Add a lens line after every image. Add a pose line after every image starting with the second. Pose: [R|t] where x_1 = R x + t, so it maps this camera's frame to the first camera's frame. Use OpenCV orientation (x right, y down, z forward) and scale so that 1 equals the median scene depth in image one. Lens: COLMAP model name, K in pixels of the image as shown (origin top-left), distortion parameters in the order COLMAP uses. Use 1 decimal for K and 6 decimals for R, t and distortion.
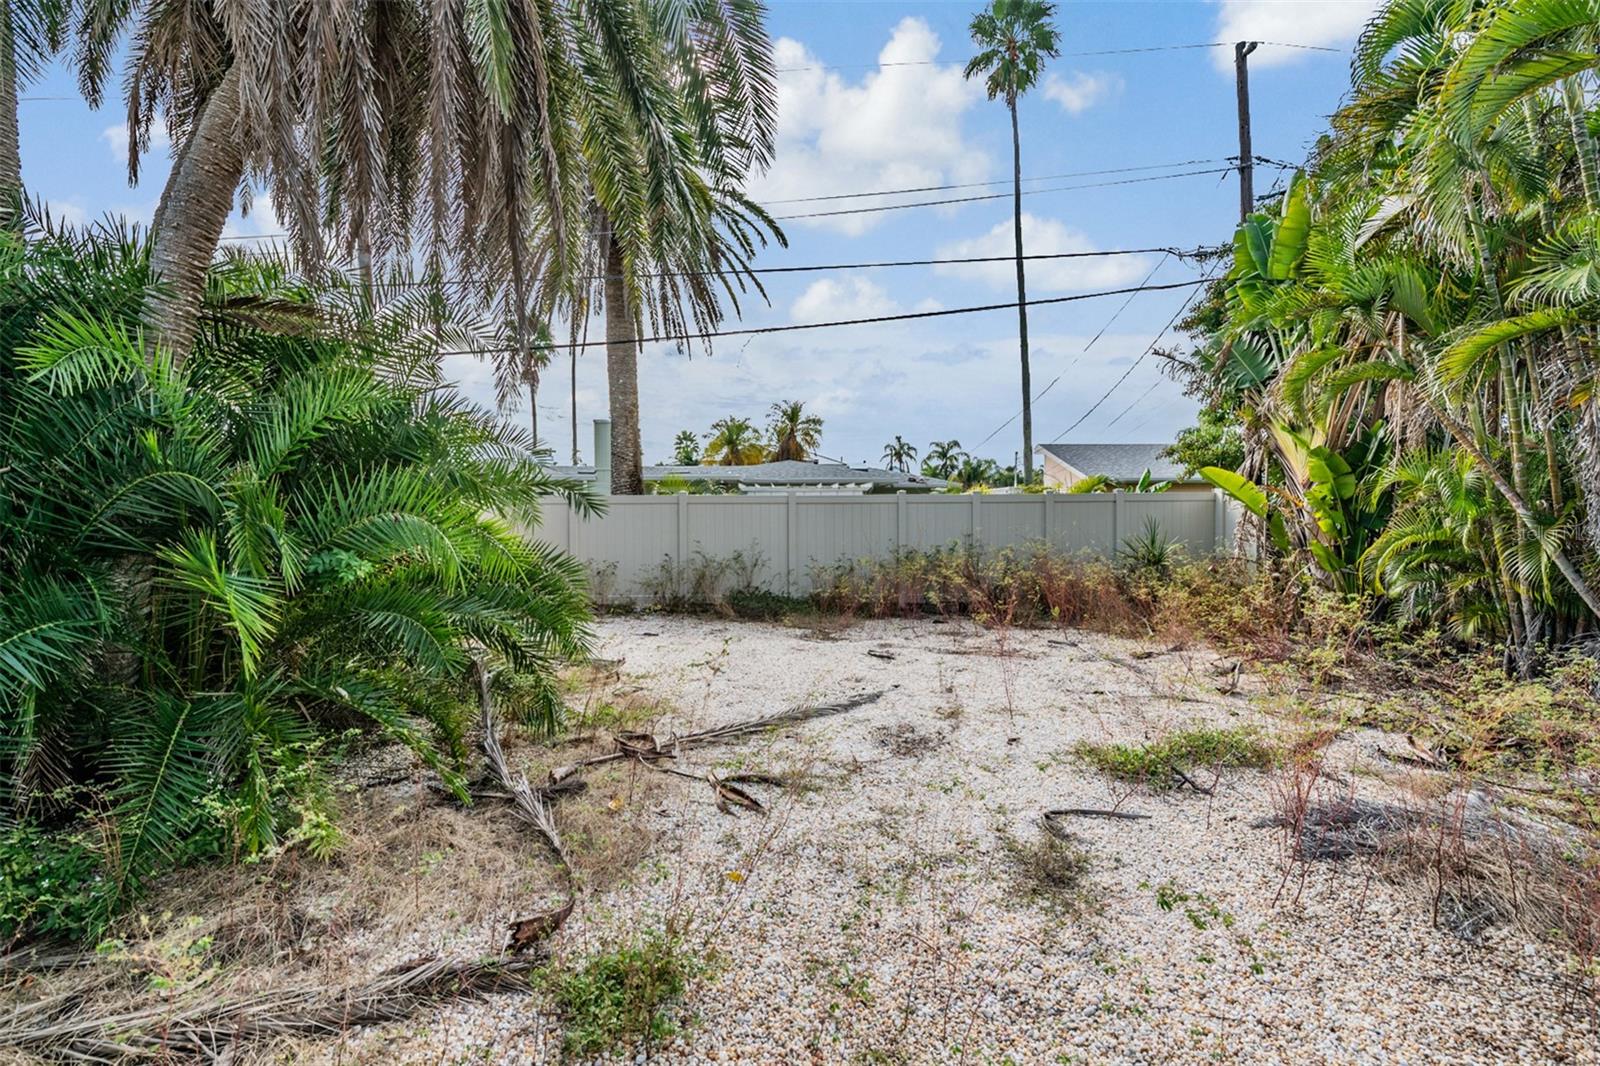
lens RADIAL K [[638.5, 0, 810.0], [0, 638.5, 523.5], [0, 0, 1]] dist [-0.002670, -0.007626]
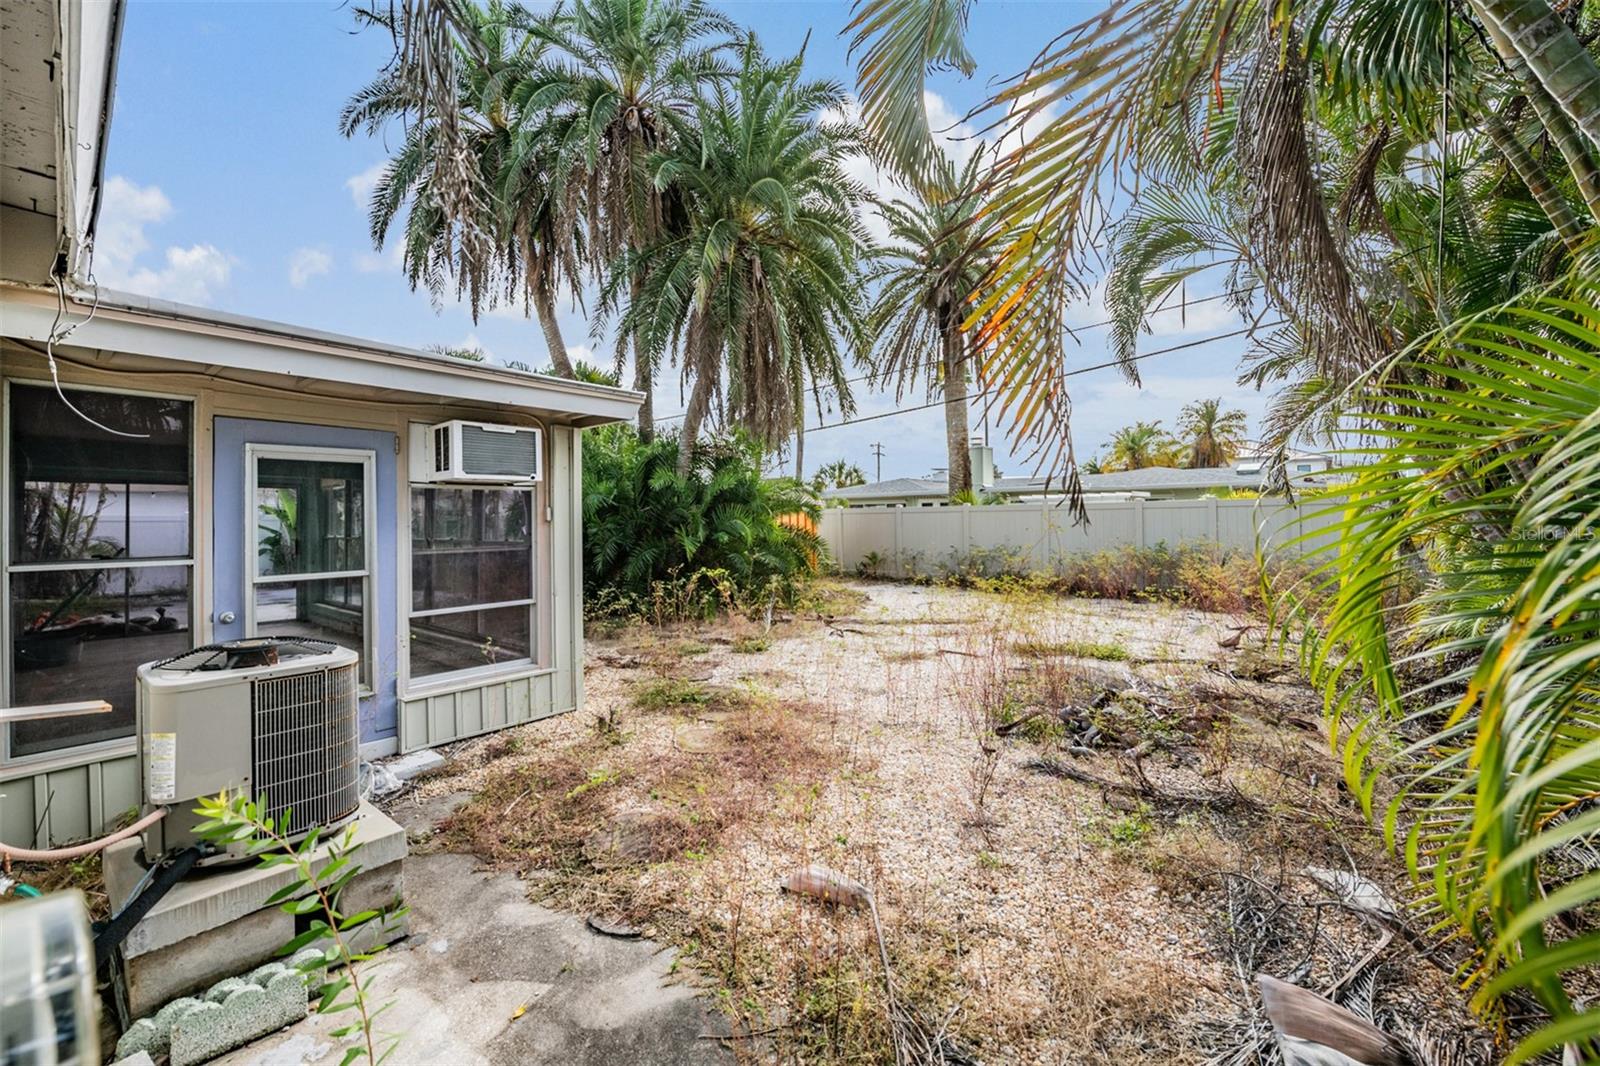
lens RADIAL K [[638.5, 0, 810.0], [0, 638.5, 523.5], [0, 0, 1]] dist [-0.002670, -0.007626]
pose [[0.761281, -0.026389, -0.647885, 1.191088], [0.013174, 0.999595, -0.025233, 0.063383], [0.648289, 0.010674, 0.761320, -0.799220]]
